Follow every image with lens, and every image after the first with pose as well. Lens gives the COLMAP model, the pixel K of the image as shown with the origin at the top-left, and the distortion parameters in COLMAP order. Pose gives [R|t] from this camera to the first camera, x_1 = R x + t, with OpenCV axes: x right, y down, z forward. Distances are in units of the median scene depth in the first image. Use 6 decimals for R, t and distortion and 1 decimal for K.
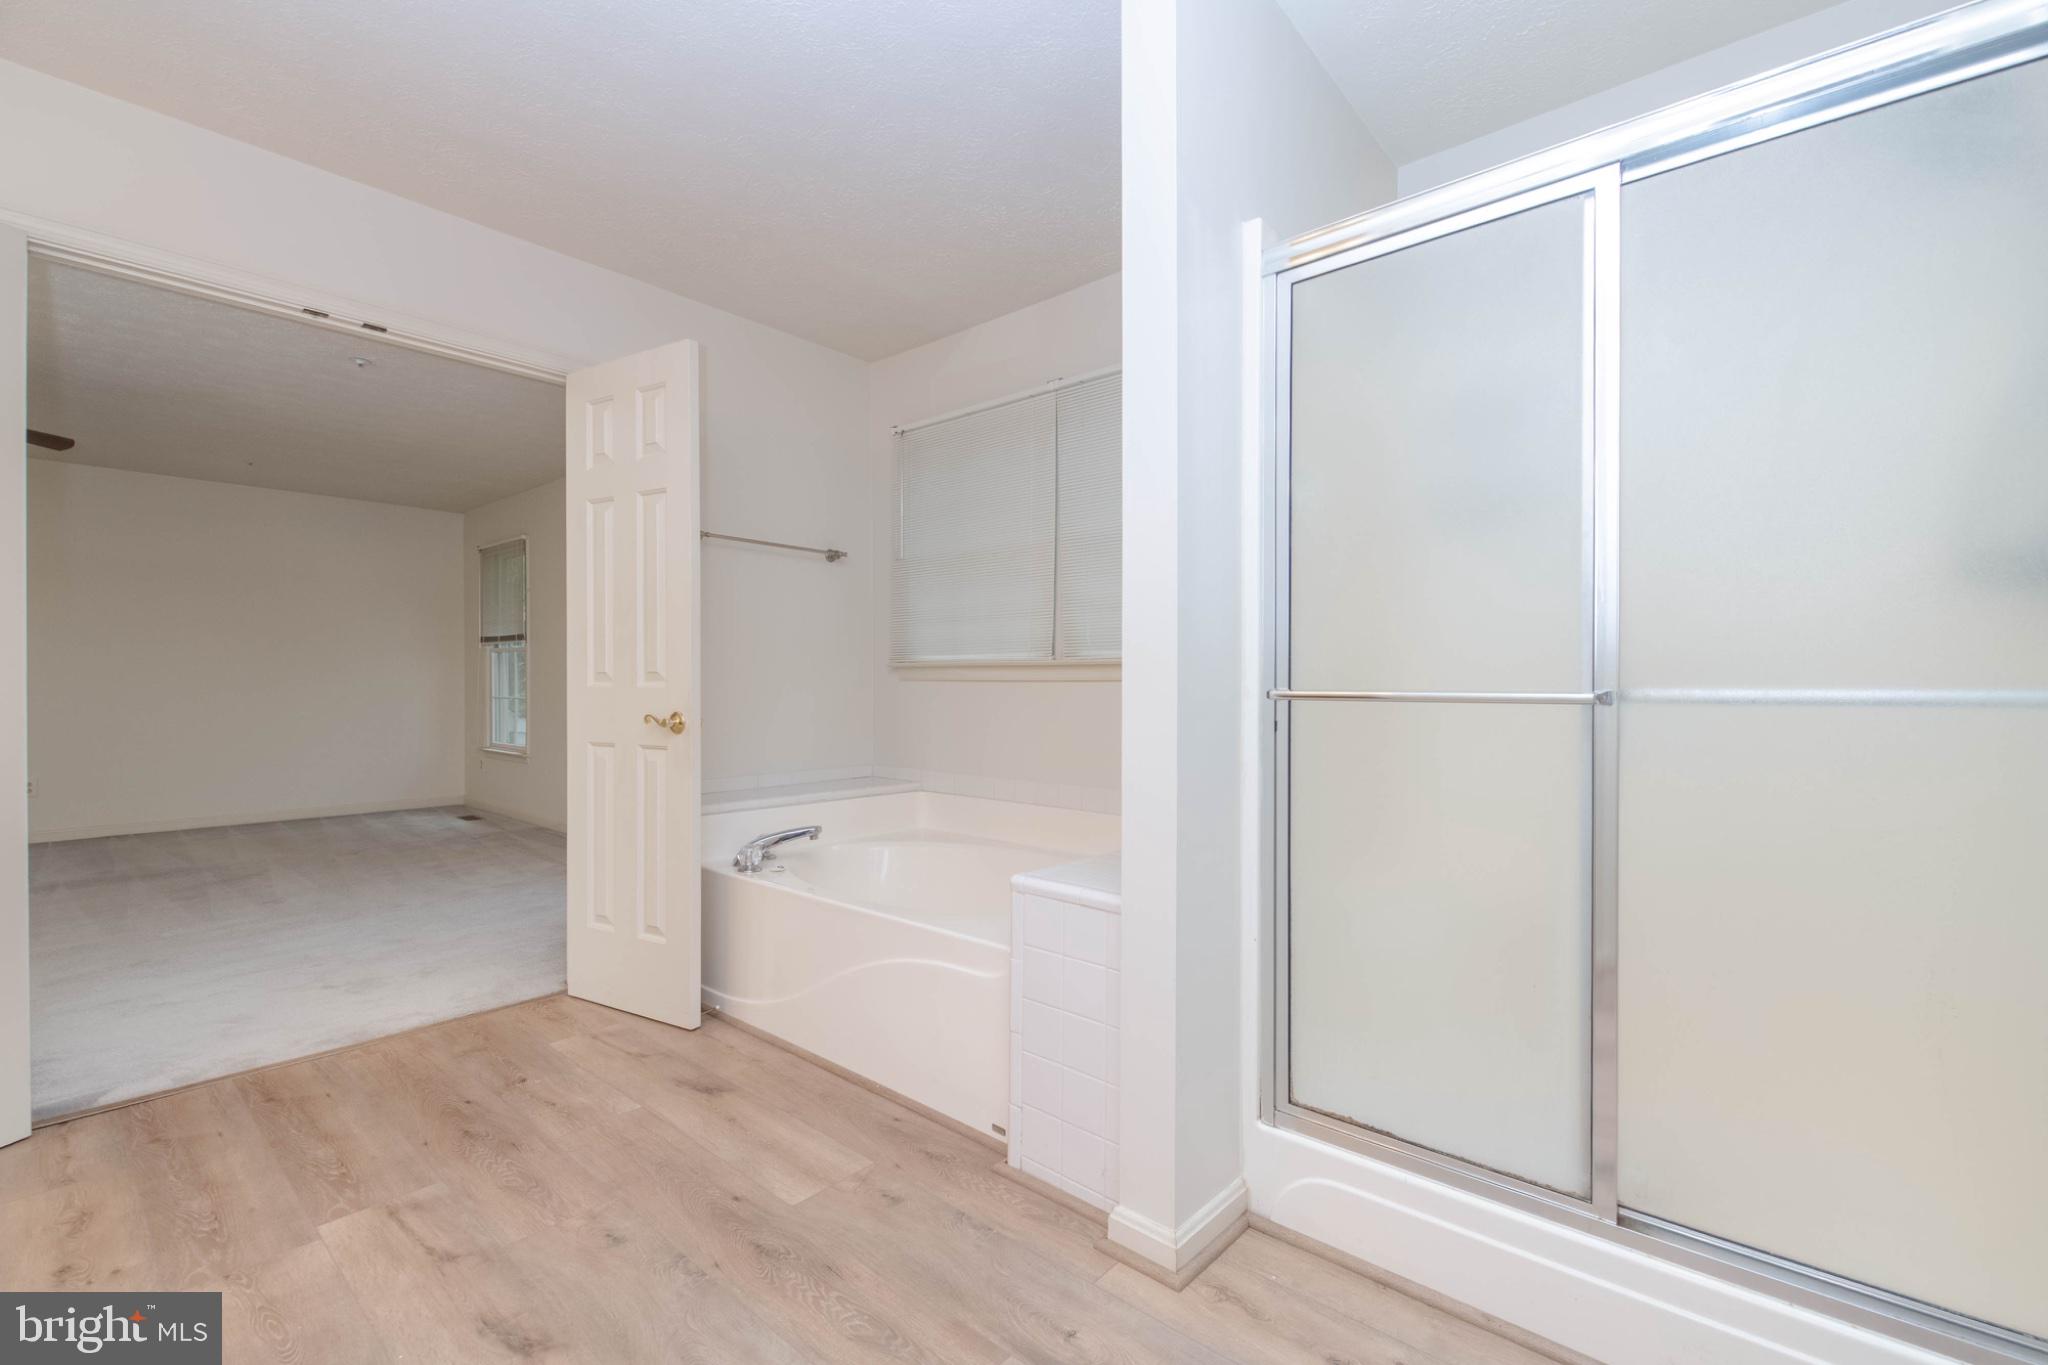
lens RADIAL K [[904.5, 0, 1016.0], [0, 904.5, 690.0], [0, 0, 1]] dist [-0.000734, -0.000205]
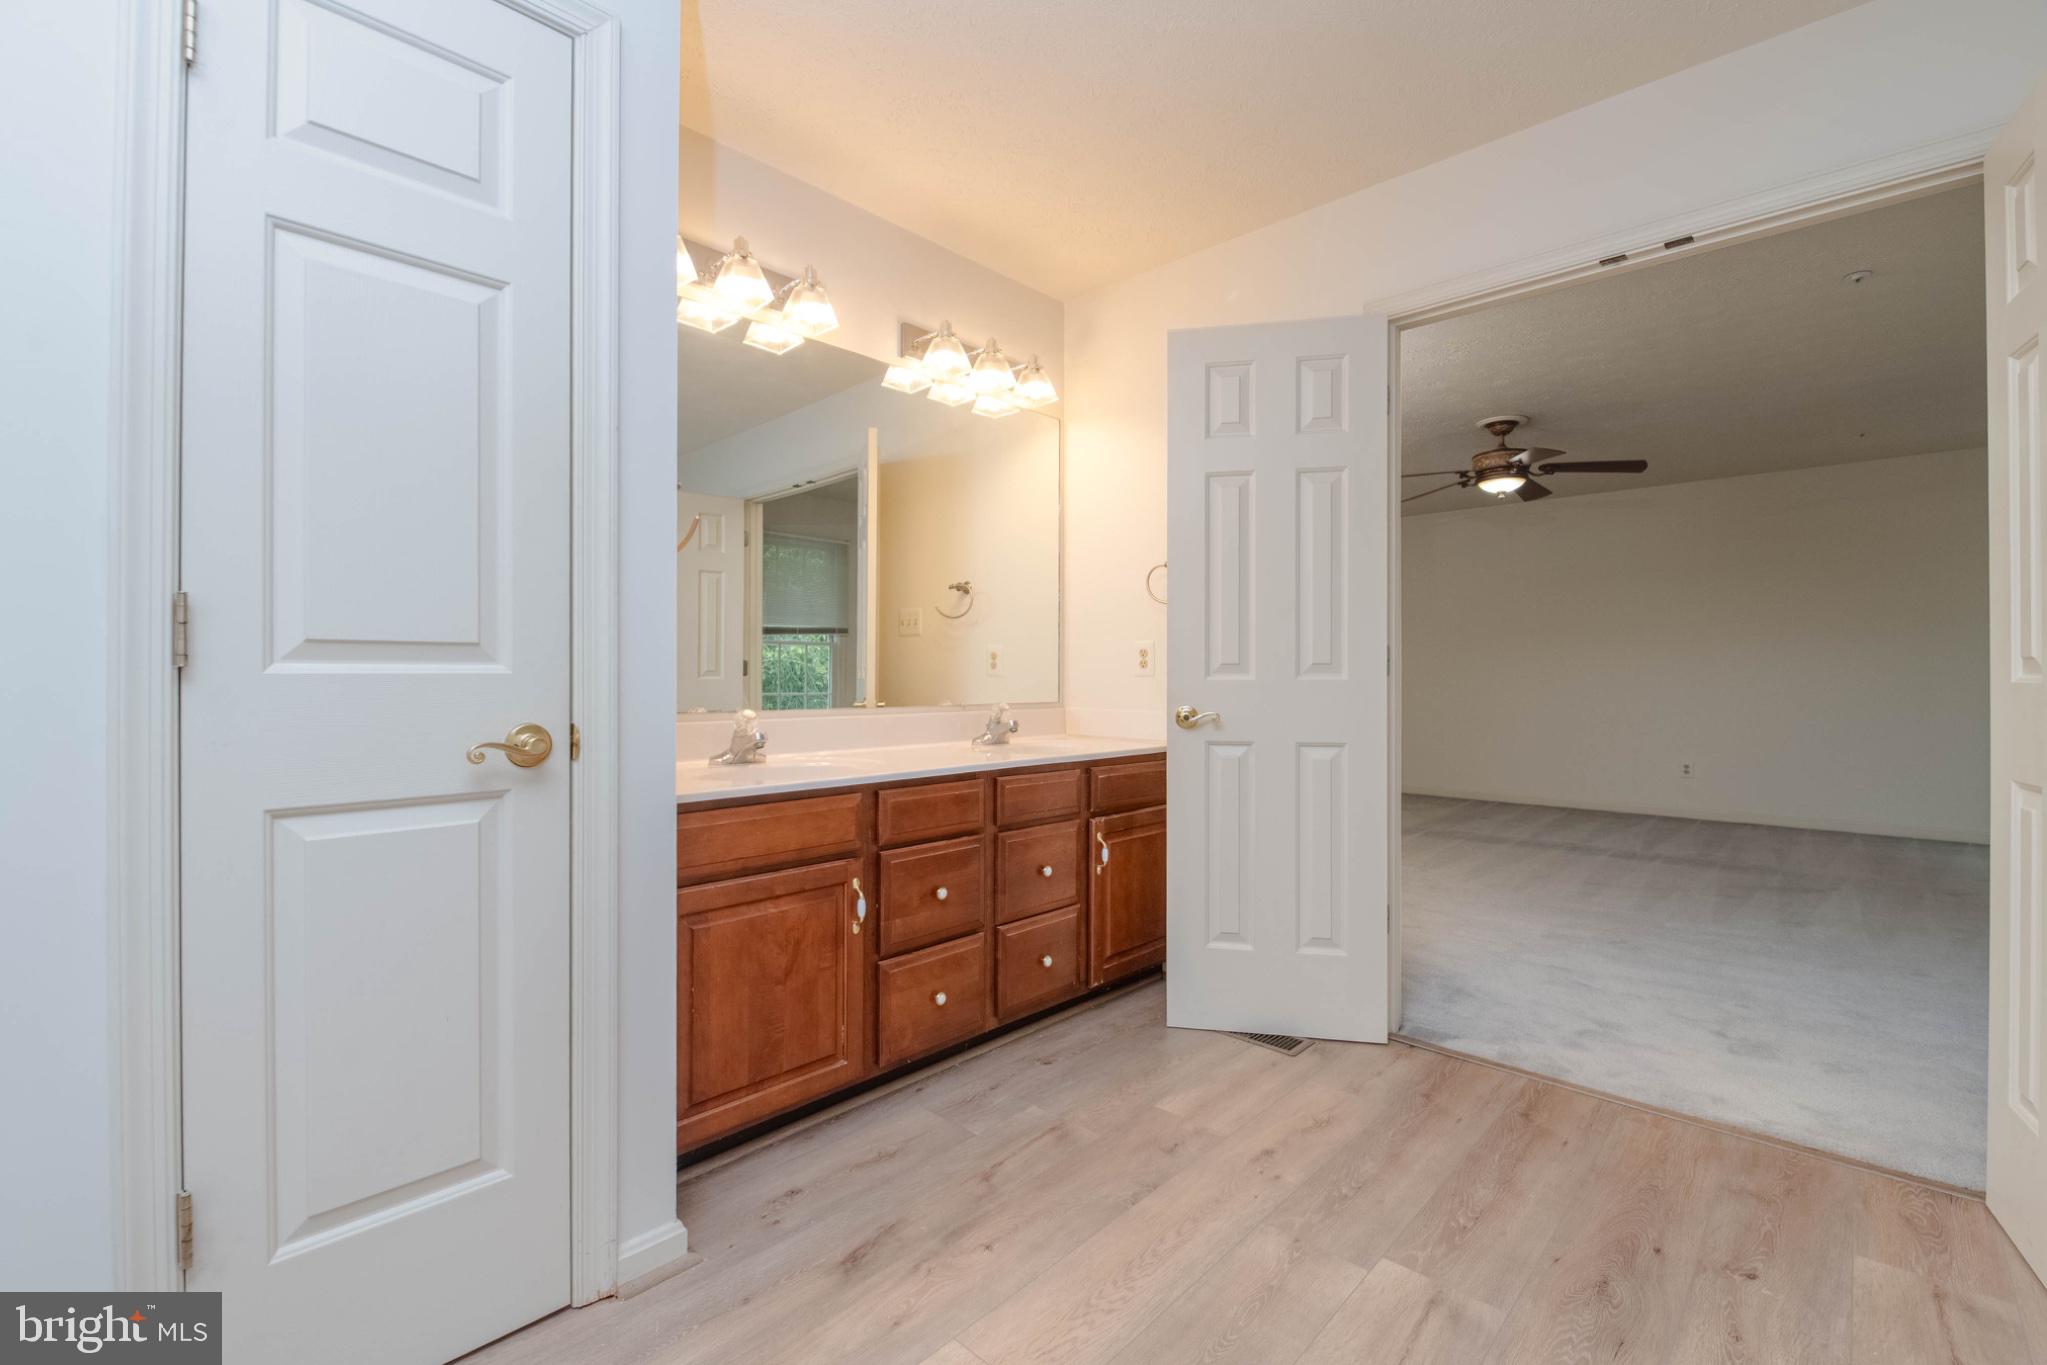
lens RADIAL K [[882.2, 0, 1027.9], [0, 882.2, 669.5], [0, 0, 1]] dist [-0.000438, -0.005323]
pose [[-0.020537, -0.007322, -0.999762, 0.108193], [-0.010607, 0.999918, -0.007106, -0.001416], [0.999733, 0.010459, -0.020613, 0.480043]]
